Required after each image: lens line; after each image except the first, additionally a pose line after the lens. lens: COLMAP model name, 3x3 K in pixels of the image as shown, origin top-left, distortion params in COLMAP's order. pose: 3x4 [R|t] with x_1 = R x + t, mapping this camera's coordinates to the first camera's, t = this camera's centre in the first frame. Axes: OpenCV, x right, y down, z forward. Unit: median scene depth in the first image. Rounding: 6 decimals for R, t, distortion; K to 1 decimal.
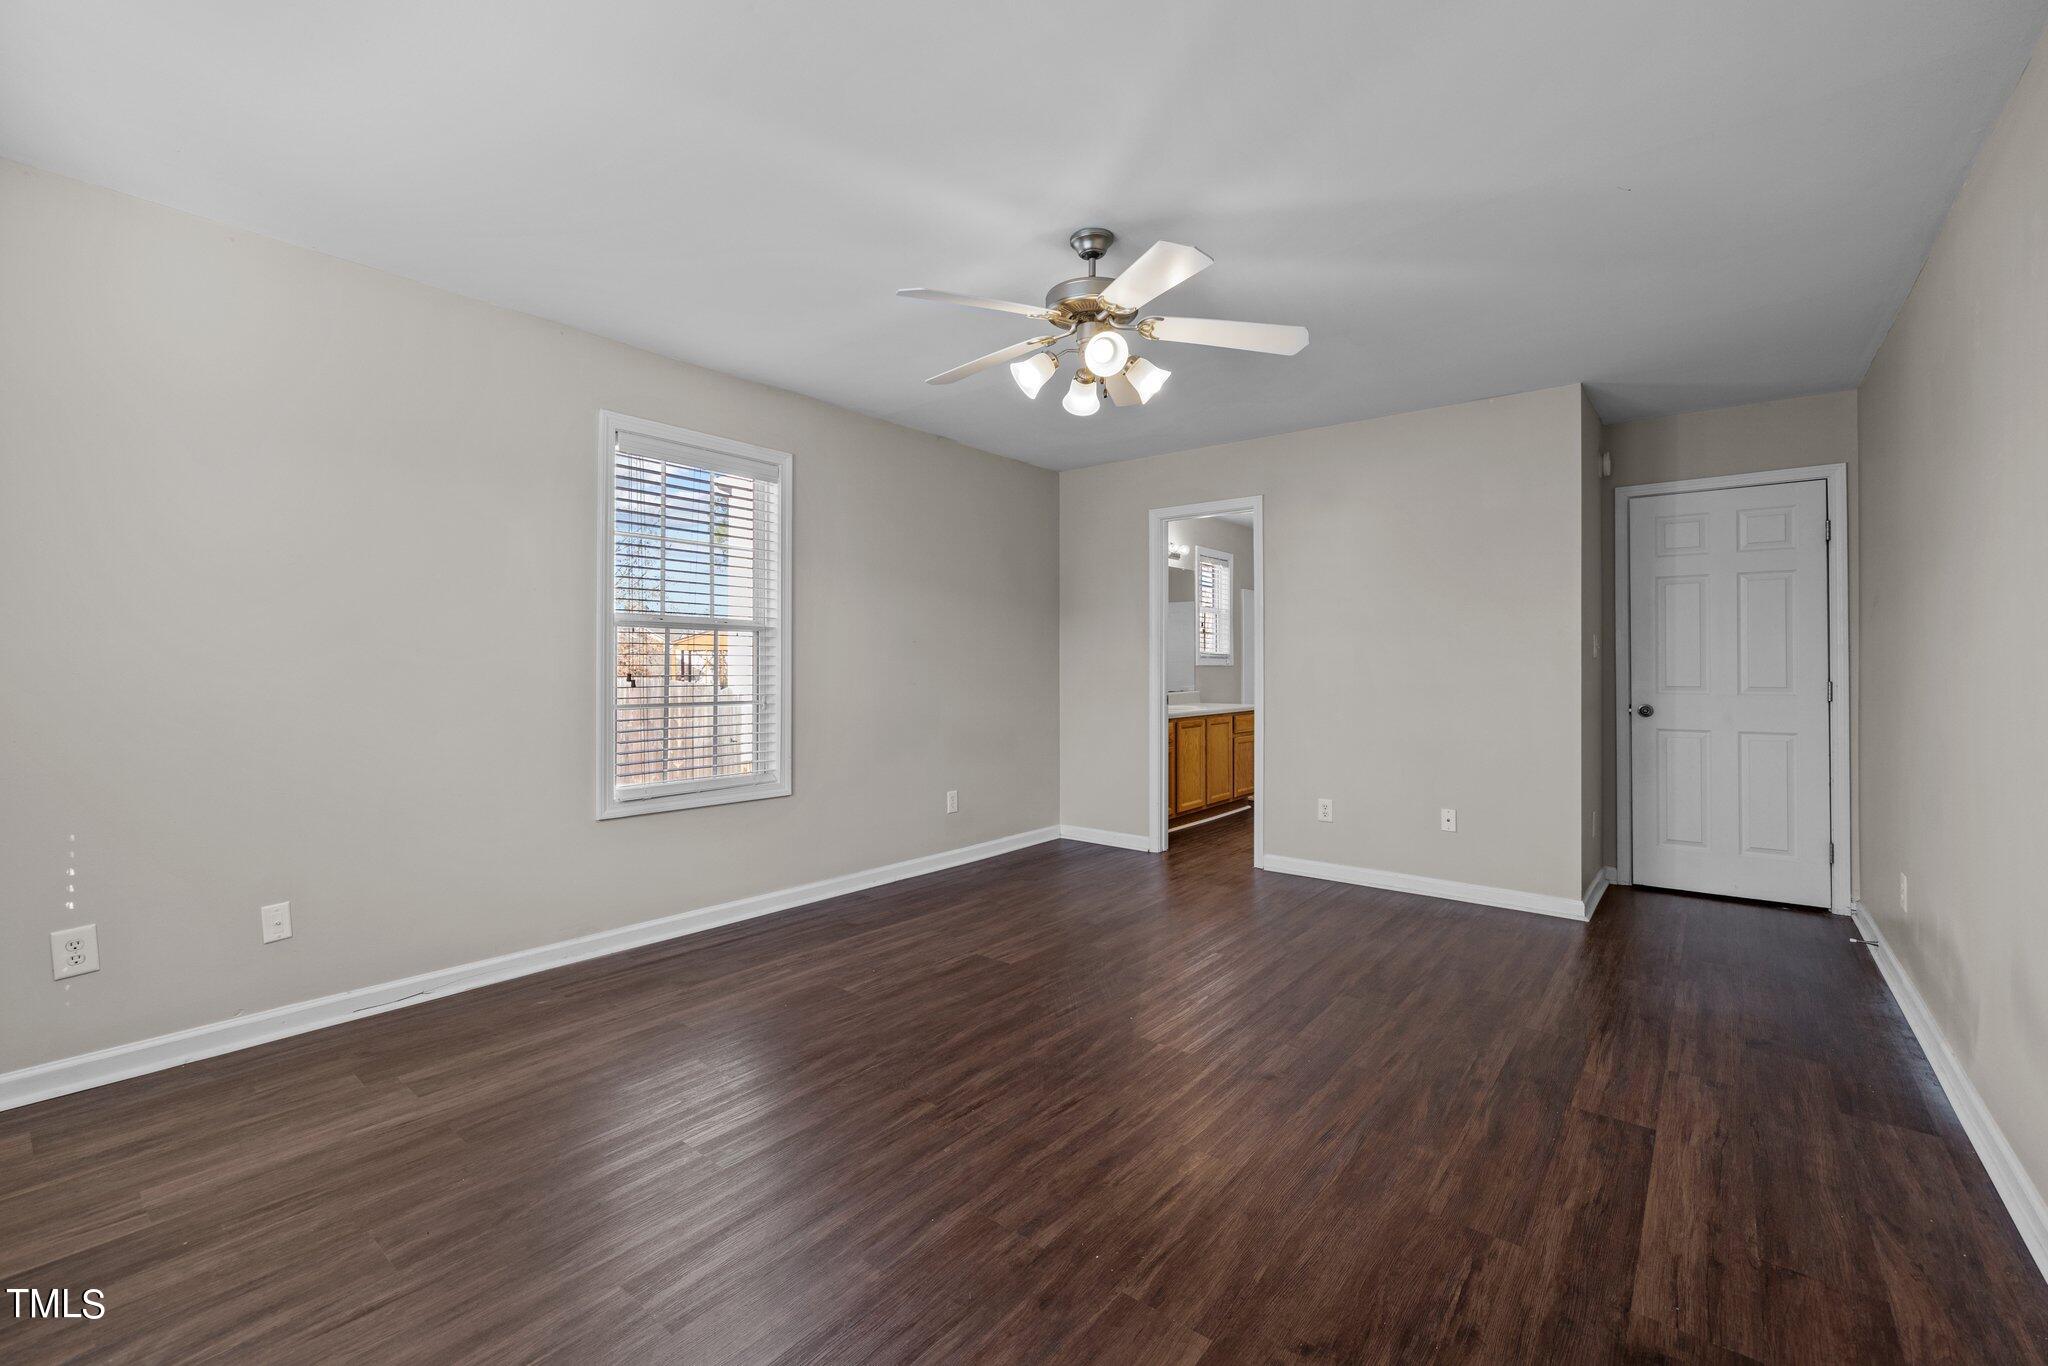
lens RADIAL K [[846.1, 0, 1017.0], [0, 846.1, 683.4], [0, 0, 1]] dist [0.001045, 0.000598]
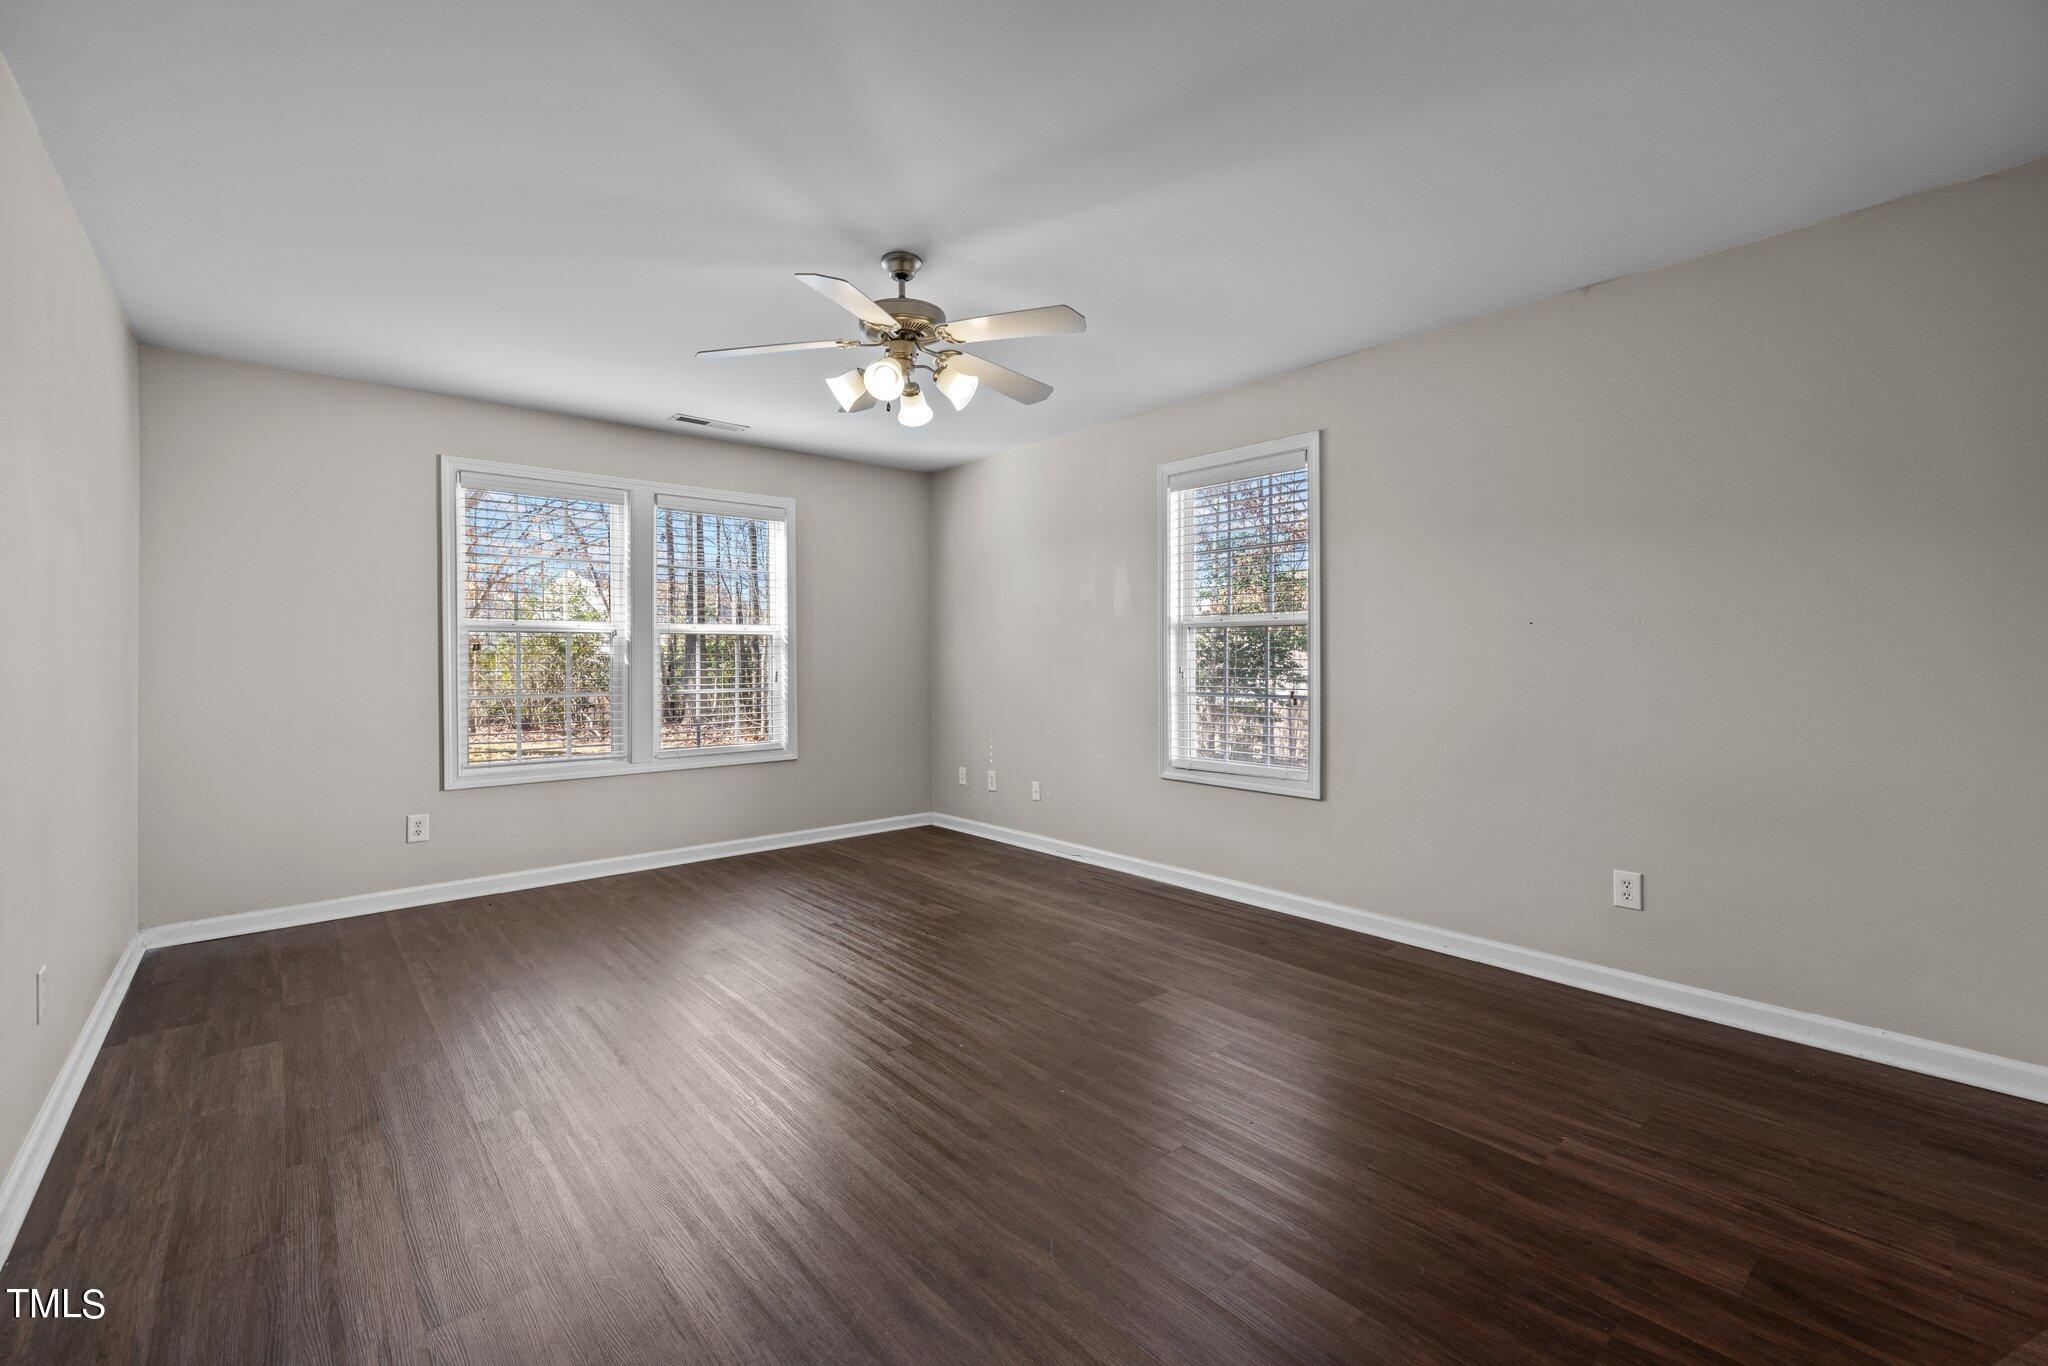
lens RADIAL K [[846.1, 0, 1014.2], [0, 846.1, 682.8], [0, 0, 1]] dist [0.001045, 0.000598]
pose [[-0.158098, 0.027606, -0.987038, 0.905512], [-0.015980, 0.999407, 0.030511, -0.025130], [0.987294, 0.020597, -0.157563, 1.056252]]
